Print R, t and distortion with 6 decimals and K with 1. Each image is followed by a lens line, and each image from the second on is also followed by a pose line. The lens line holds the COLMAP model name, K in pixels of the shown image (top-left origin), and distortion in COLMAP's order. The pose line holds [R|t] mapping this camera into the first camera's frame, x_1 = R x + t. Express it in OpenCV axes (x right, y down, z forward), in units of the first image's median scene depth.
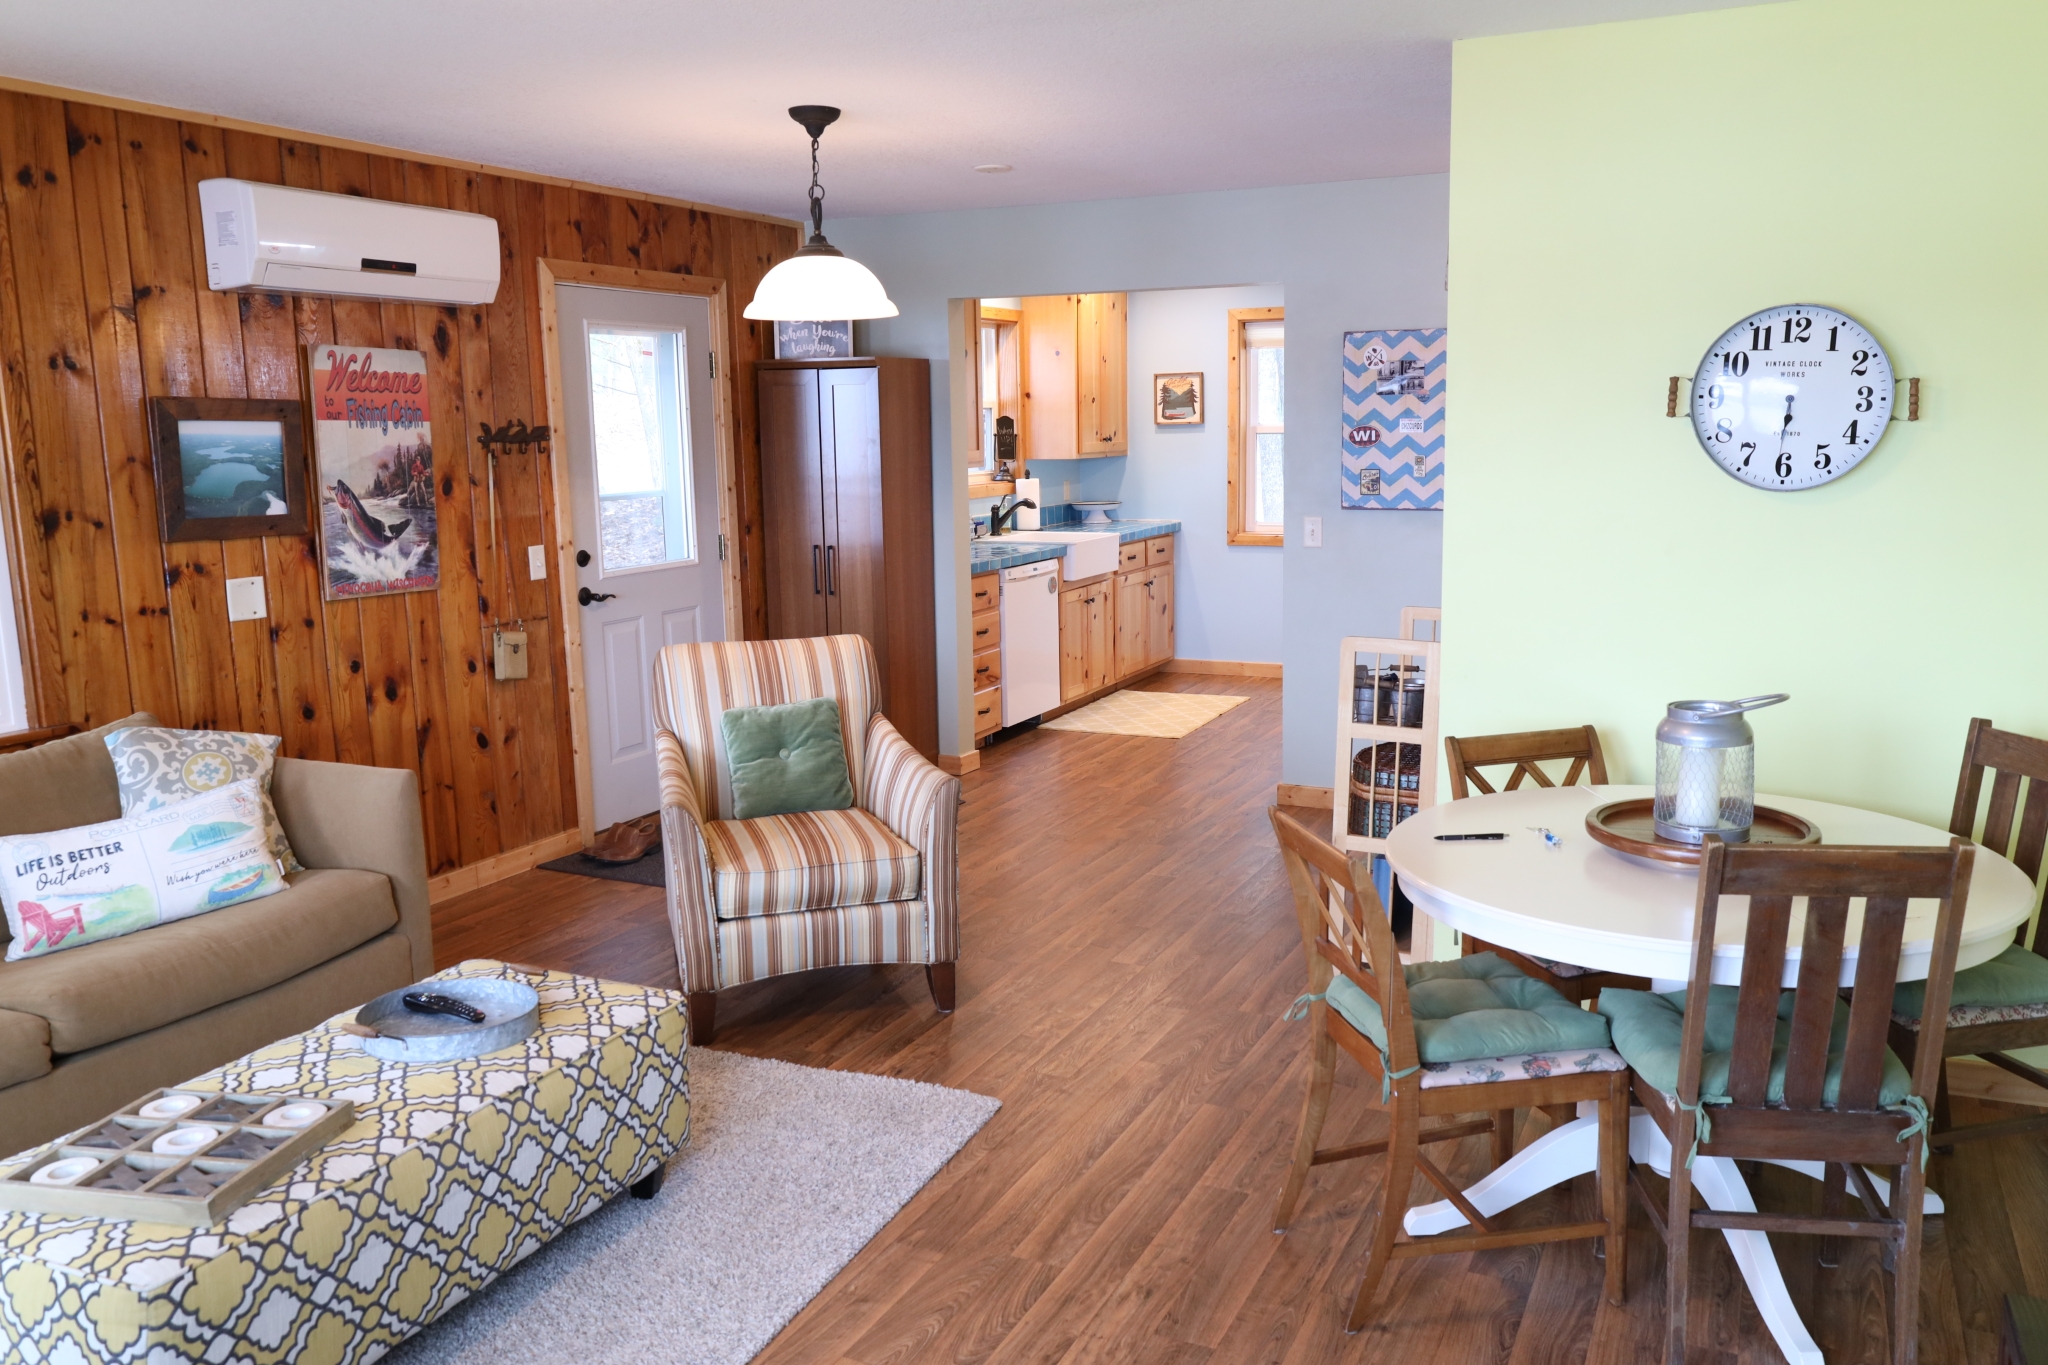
lens RADIAL K [[1599.2, 0, 1022.9], [0, 1599.2, 686.7], [0, 0, 1]] dist [-0.000549, -0.001726]
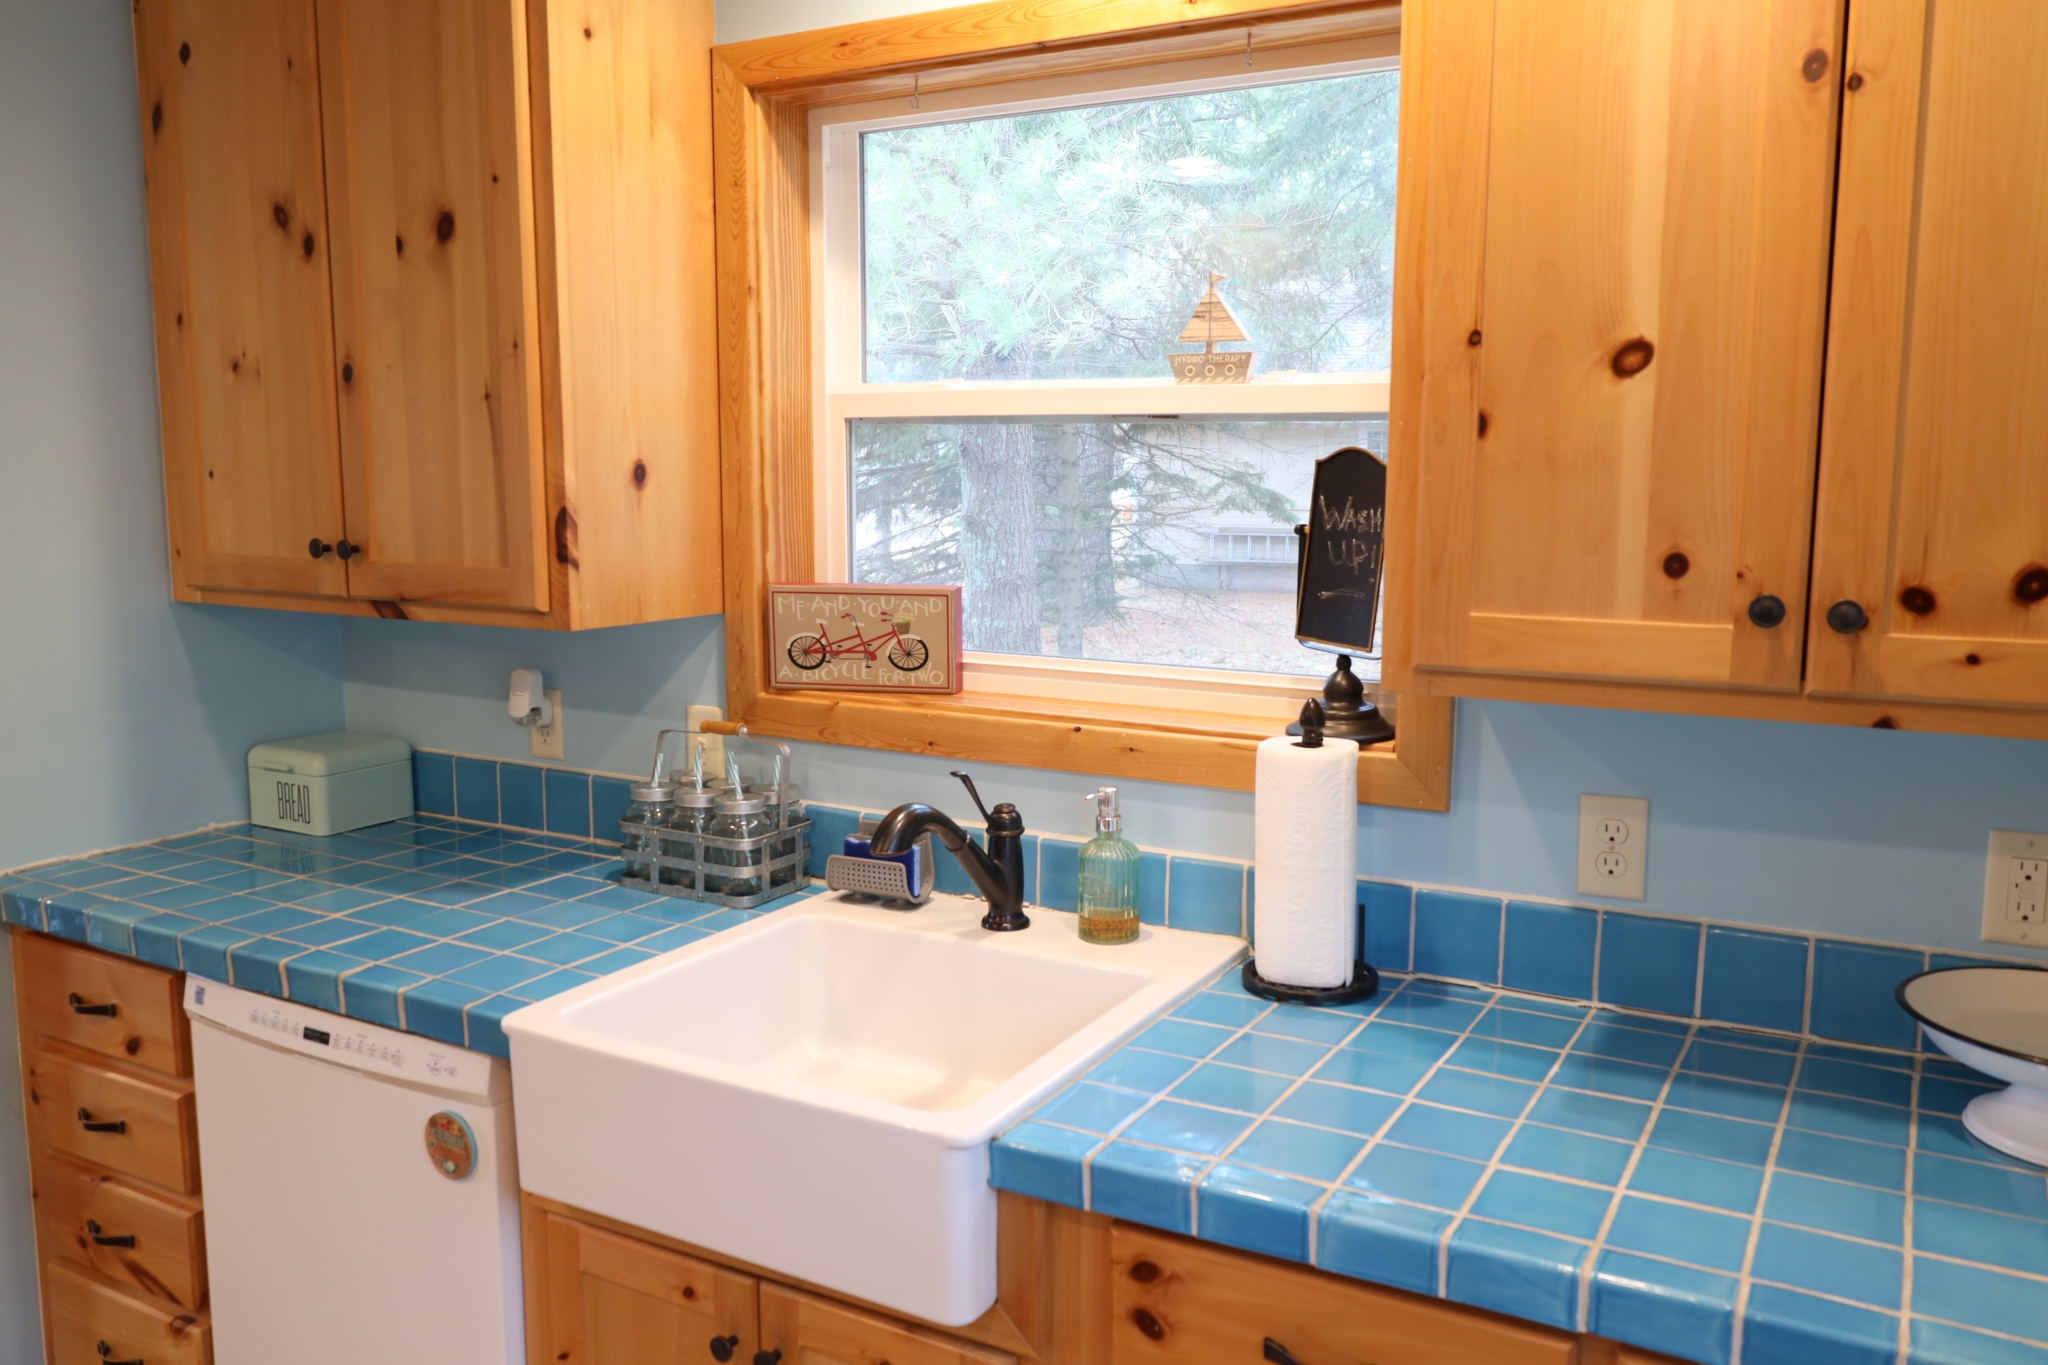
lens RADIAL K [[1560.5, 0, 1019.9], [0, 1560.5, 684.6], [0, 0, 1]] dist [-0.038493, 0.021908]
pose [[-0.054869, 0.153440, -0.986634, 0.206702], [-0.171275, 0.972030, 0.160693, -0.162852], [0.983694, 0.177803, -0.027054, 0.958380]]
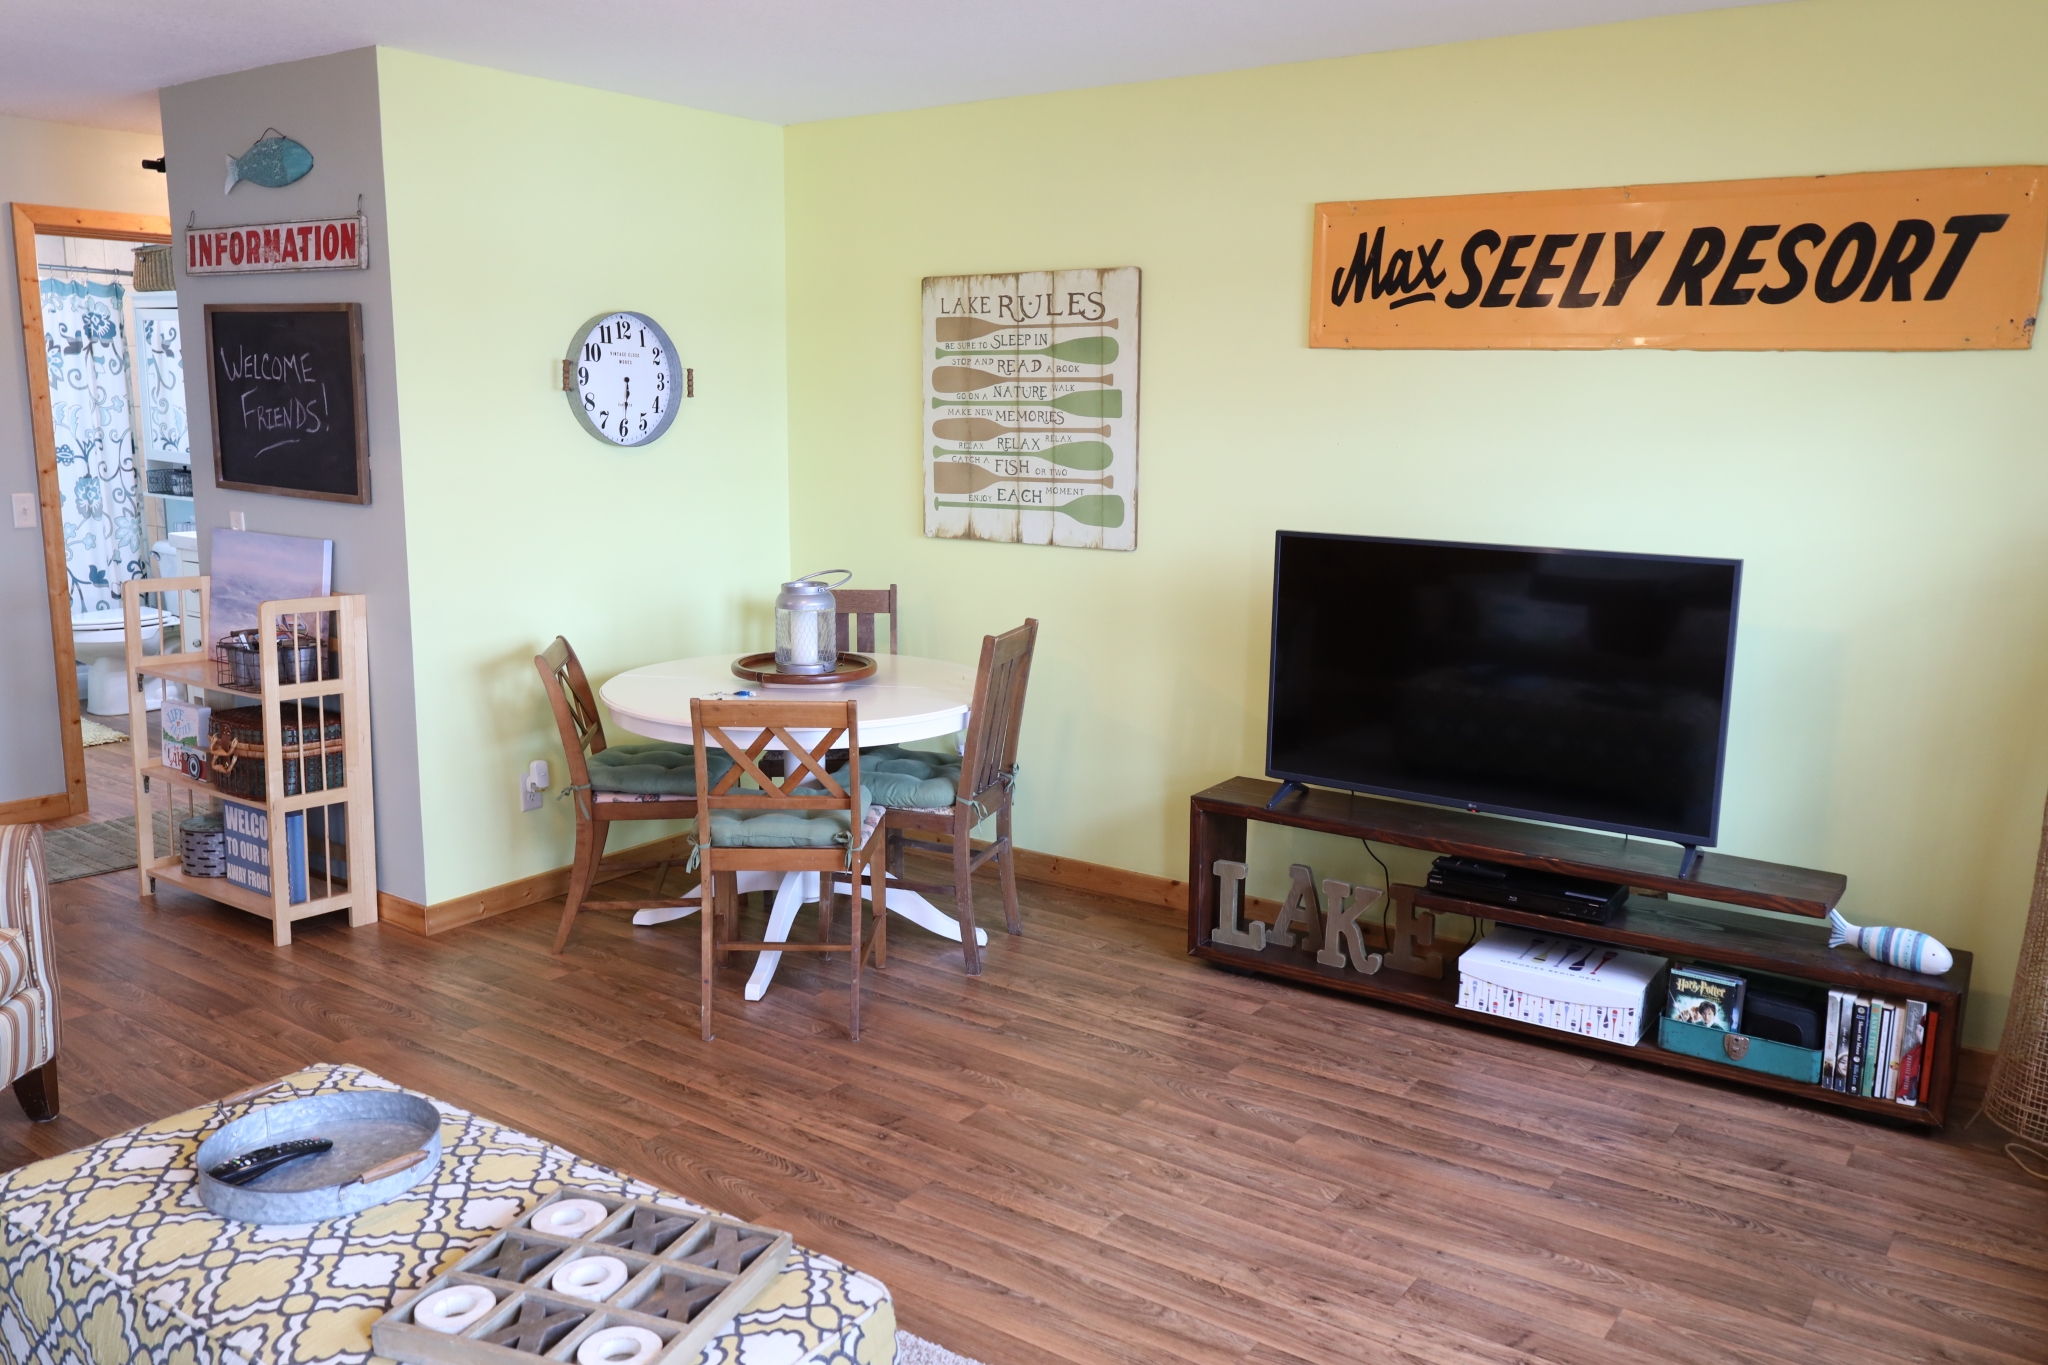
lens RADIAL K [[1599.2, 0, 1022.9], [0, 1599.2, 686.7], [0, 0, 1]] dist [-0.000549, -0.001726]
pose [[0.171507, -0.157175, 0.972564, -0.335958], [0.144013, 0.980587, 0.133076, -0.021140], [-0.974600, 0.117238, 0.190812, 0.168854]]
